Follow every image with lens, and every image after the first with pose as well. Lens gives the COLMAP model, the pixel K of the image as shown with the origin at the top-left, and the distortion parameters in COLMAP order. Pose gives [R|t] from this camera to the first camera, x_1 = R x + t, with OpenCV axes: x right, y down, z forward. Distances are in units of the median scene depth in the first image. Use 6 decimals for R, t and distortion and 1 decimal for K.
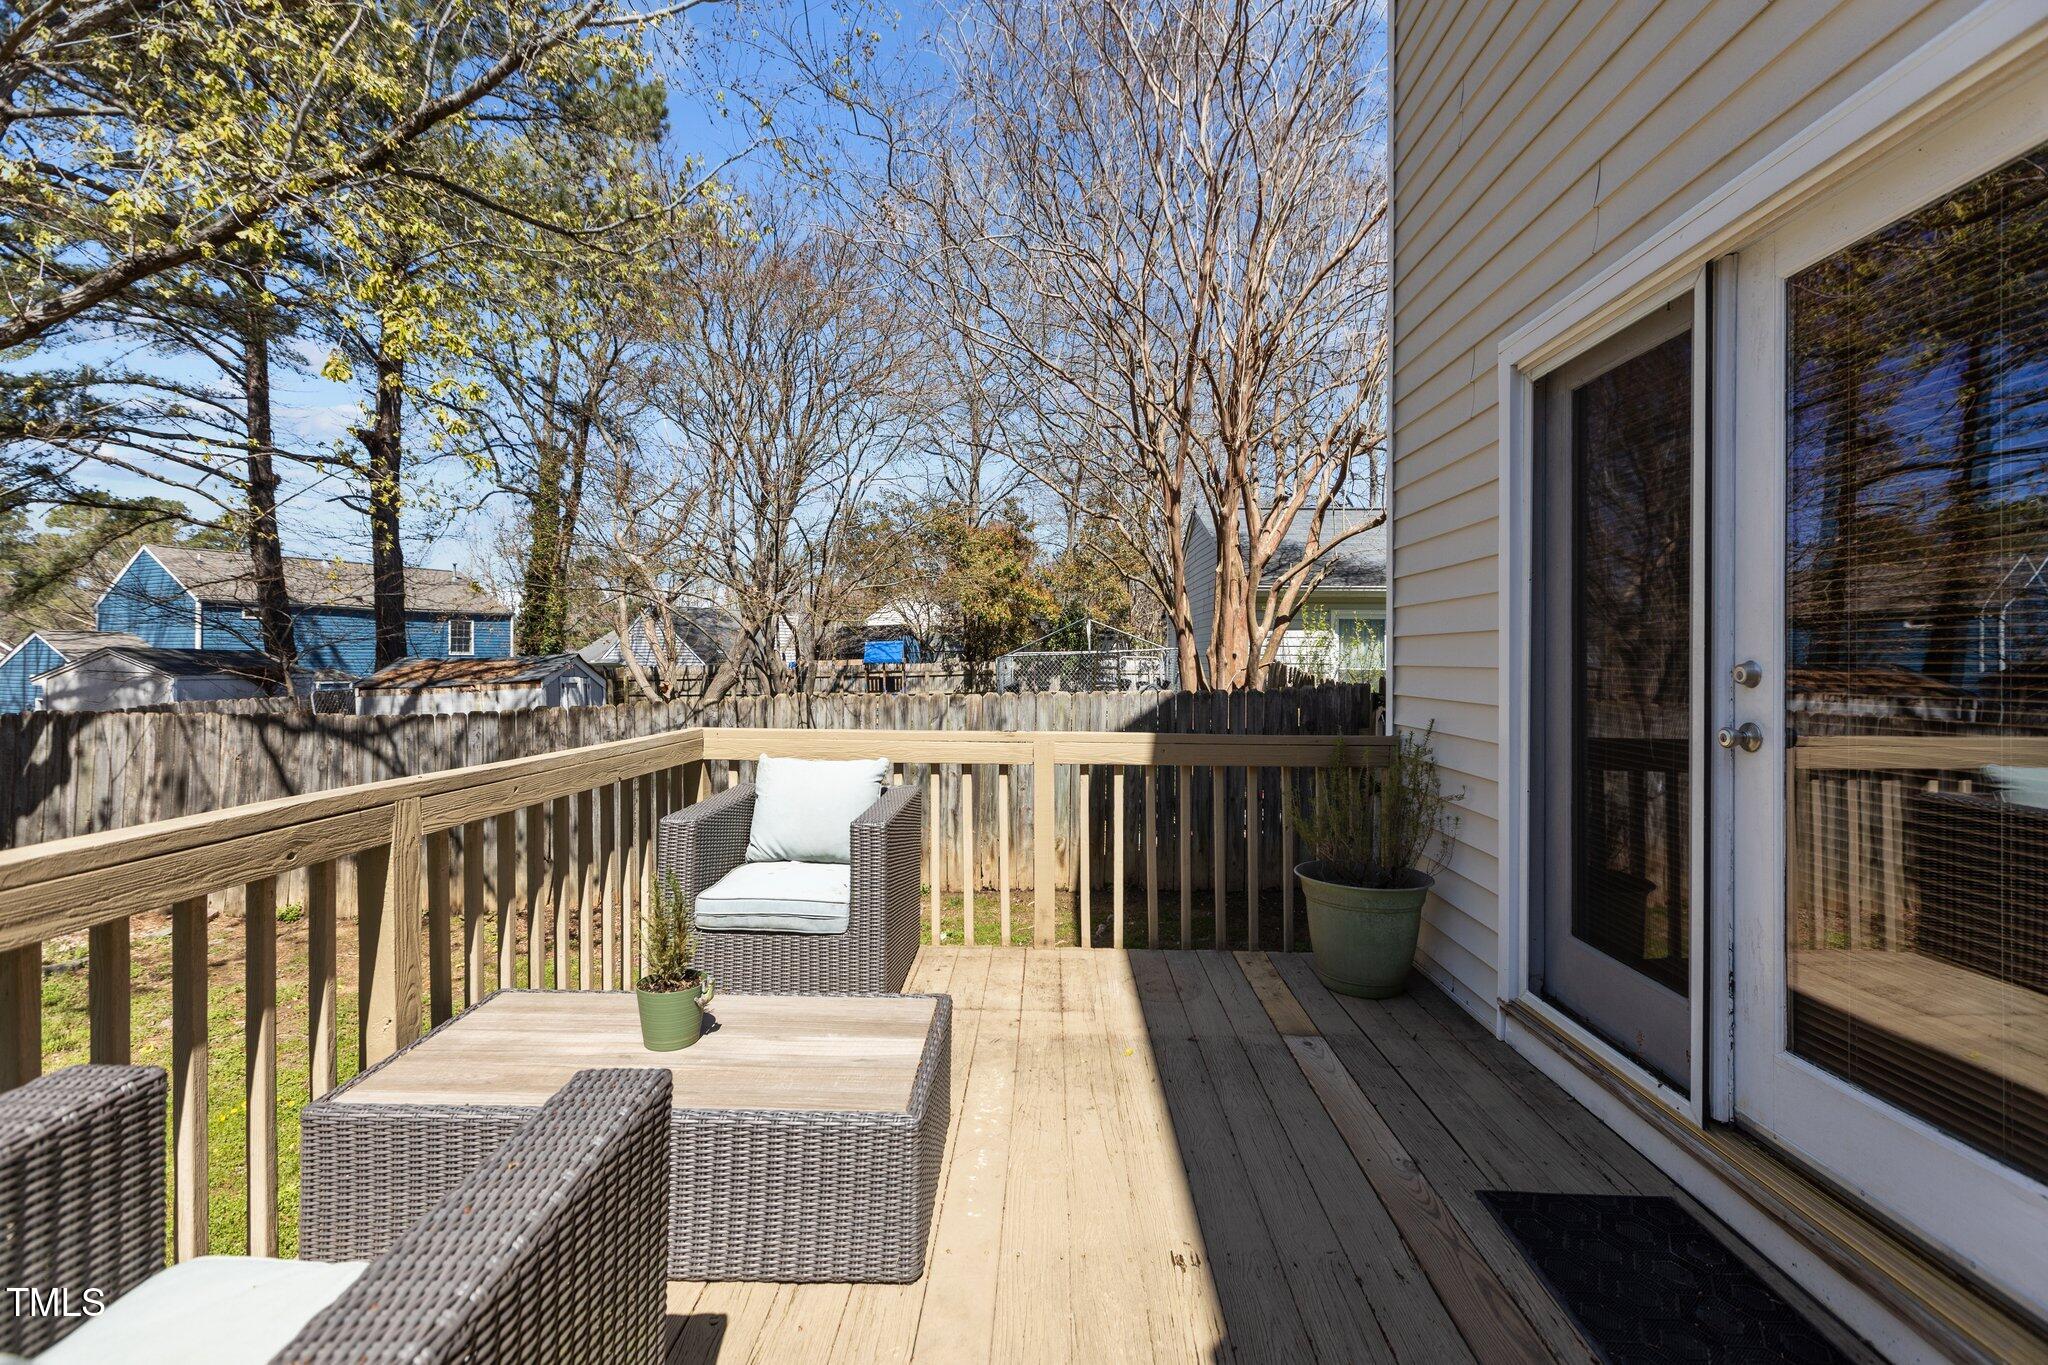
lens RADIAL K [[944.5, 0, 1022.7], [0, 944.5, 672.2], [0, 0, 1]] dist [-0.002084, 0.000526]
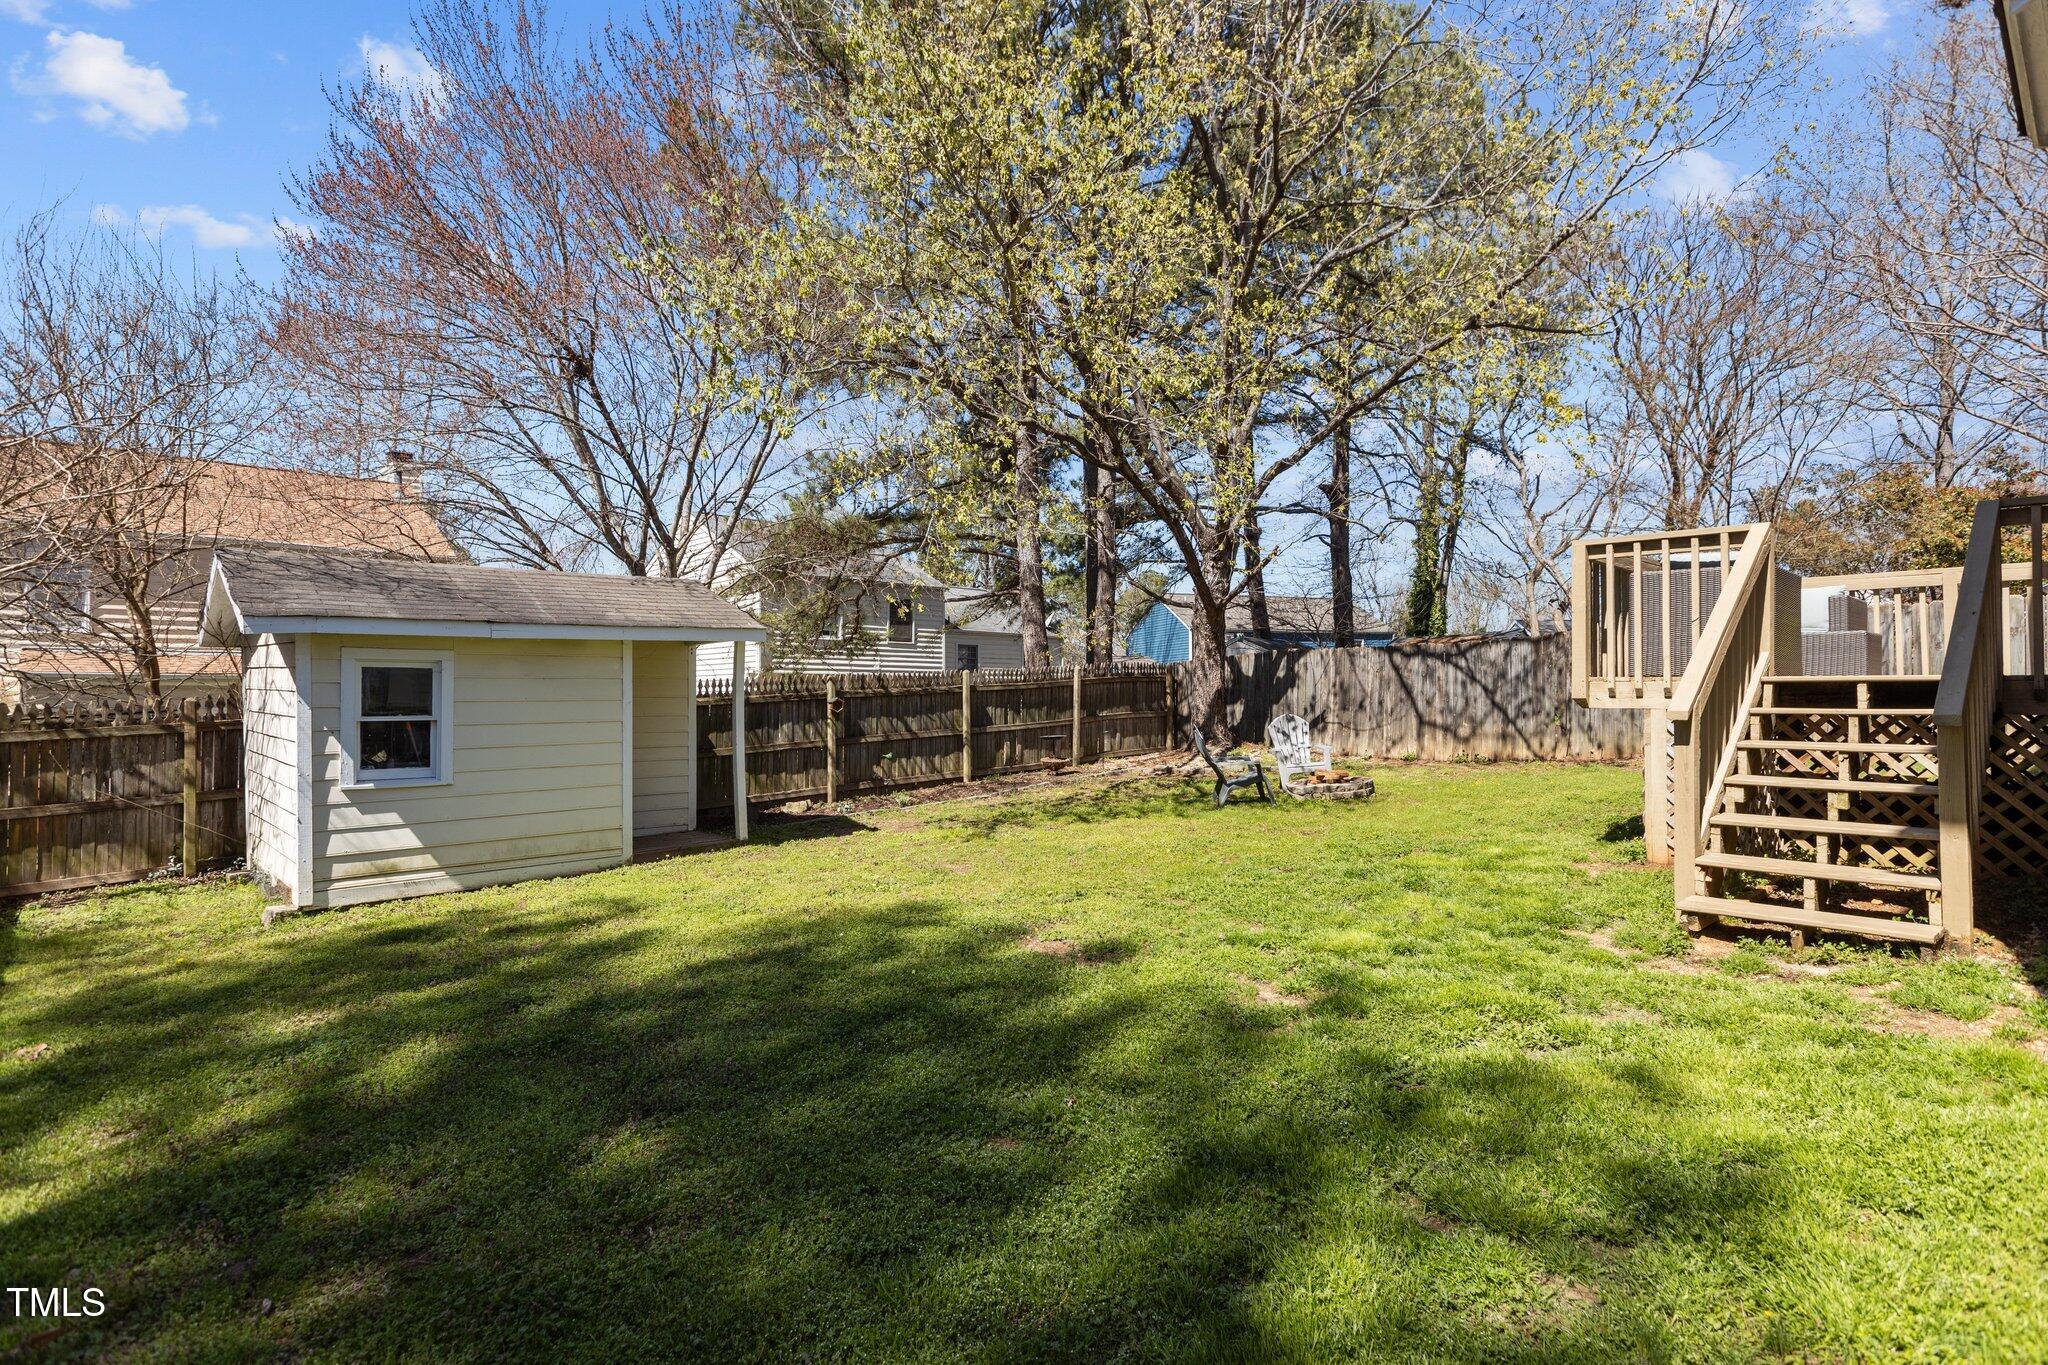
lens RADIAL K [[998.3, 0, 1040.2], [0, 998.3, 685.3], [0, 0, 1]] dist [-0.004033, -0.000300]
pose [[0.692261, -0.015804, -0.721474, 0.093348], [0.005041, 0.999842, -0.017064, 0.145918], [0.721630, 0.008176, 0.692231, -0.775474]]
